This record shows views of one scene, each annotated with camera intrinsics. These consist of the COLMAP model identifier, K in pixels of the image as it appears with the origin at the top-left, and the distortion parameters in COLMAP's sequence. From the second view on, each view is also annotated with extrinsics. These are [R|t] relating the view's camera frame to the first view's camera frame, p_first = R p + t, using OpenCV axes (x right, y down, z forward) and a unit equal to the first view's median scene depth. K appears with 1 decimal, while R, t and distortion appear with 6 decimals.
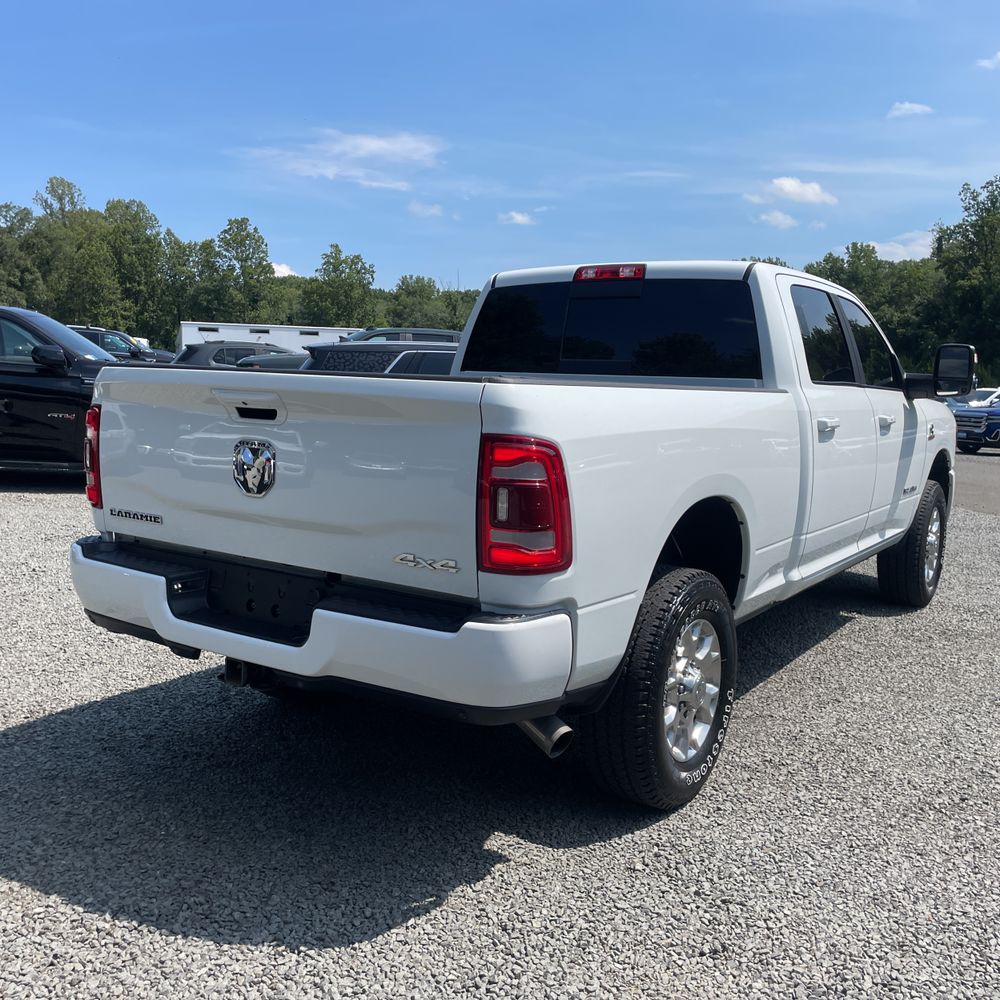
lens RADIAL K [[1010.7, 0, 488.9], [0, 1010.7, 485.5], [0, 0, 1]] dist [0.103840, -0.129445]
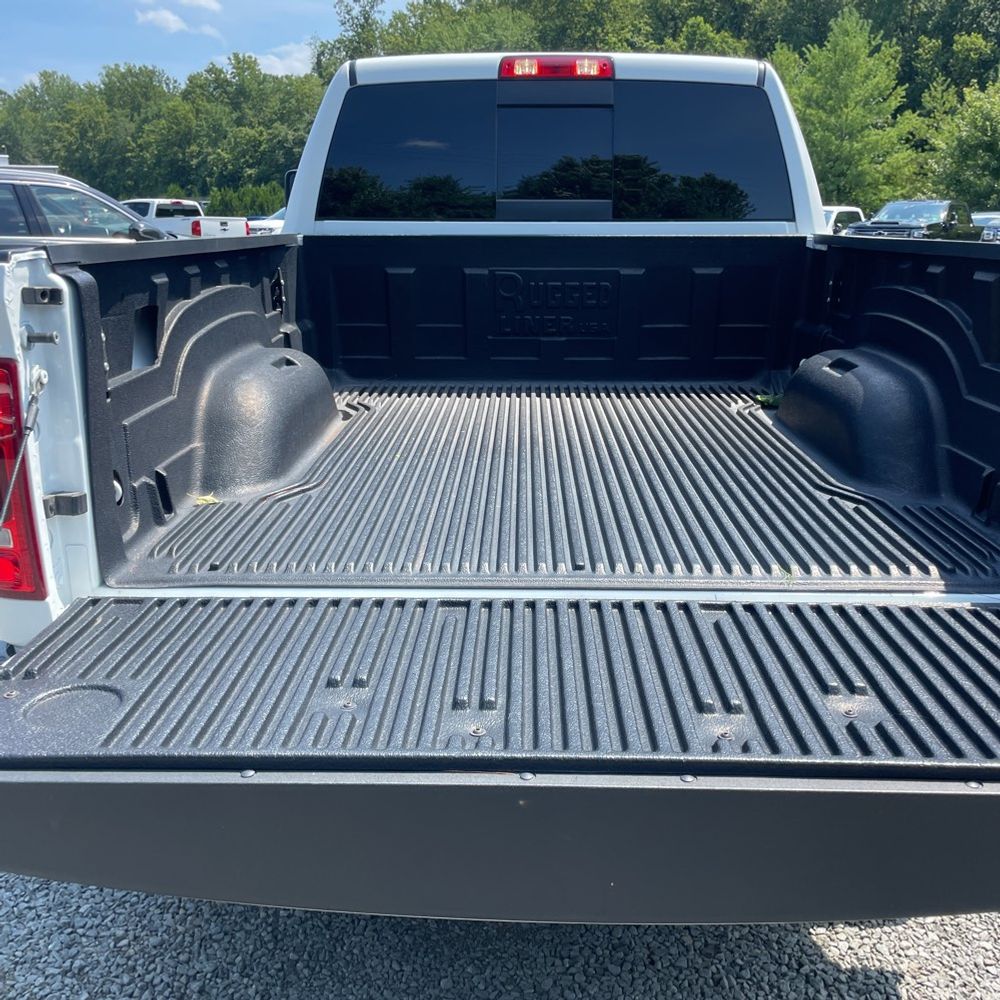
lens RADIAL K [[1018.4, 0, 513.8], [0, 1018.4, 505.9], [0, 0, 1]] dist [0.071057, -0.100057]
pose [[0.830331, -0.182679, 0.526478, -0.447660], [0.083391, 0.974837, 0.206733, -0.090570], [-0.550996, -0.127753, 0.824671, 0.552216]]
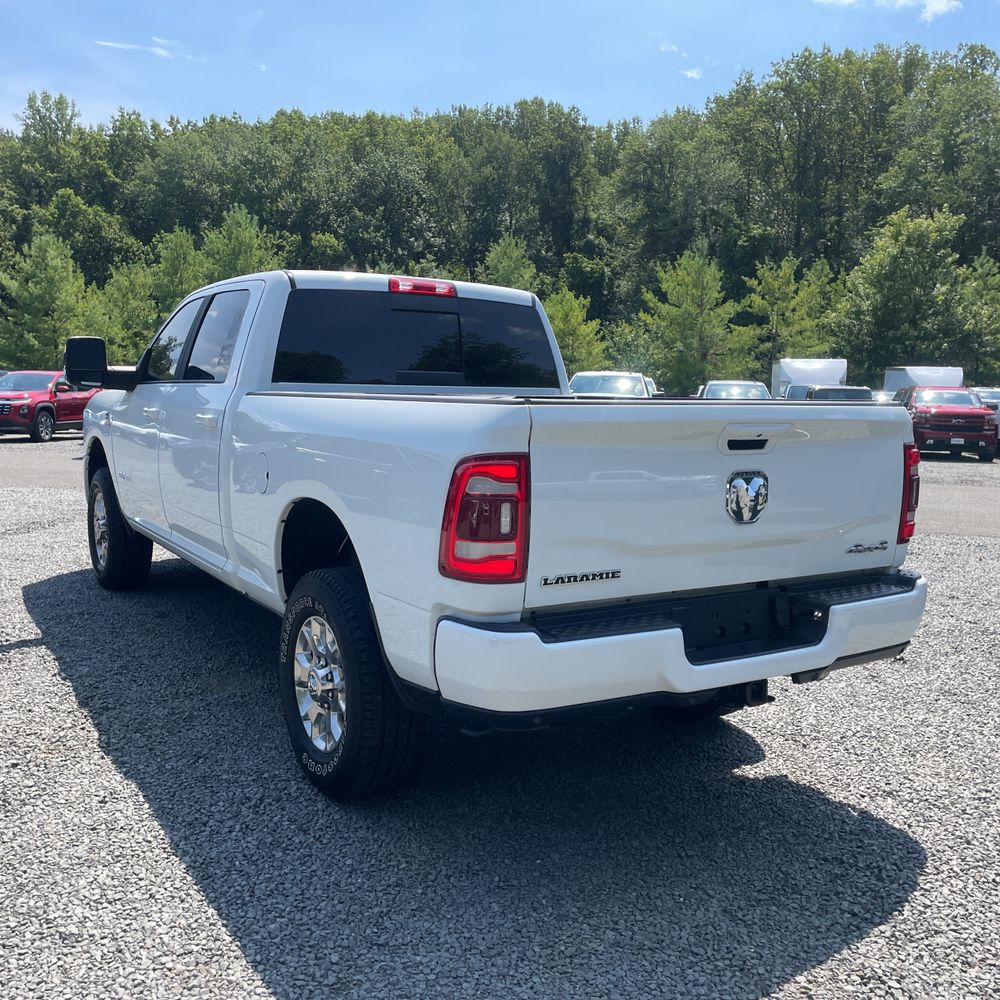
lens RADIAL K [[1011.5, 0, 498.6], [0, 1011.5, 492.0], [0, 0, 1]] dist [0.105369, -0.135337]
pose [[0.392164, -0.121805, 0.911795, -1.127716], [0.090655, 0.991487, 0.093461, -0.125782], [-0.915417, 0.046007, 0.399868, 0.716543]]
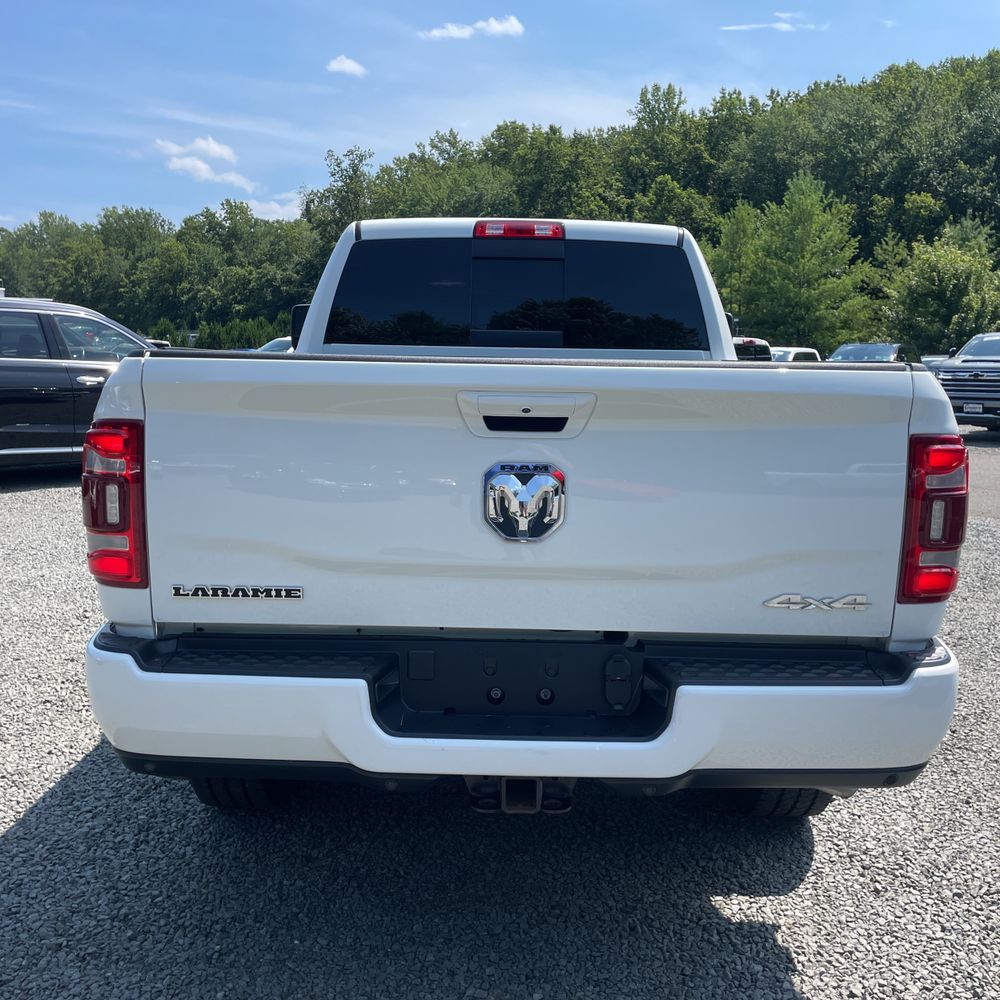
lens RADIAL K [[1017.3, 0, 500.3], [0, 1017.3, 497.1], [0, 0, 1]] dist [0.080320, -0.104806]
pose [[0.825909, -0.098798, 0.555080, -0.554705], [0.069166, 0.994845, 0.074159, -0.064637], [-0.559545, -0.022856, 0.828484, 0.378252]]
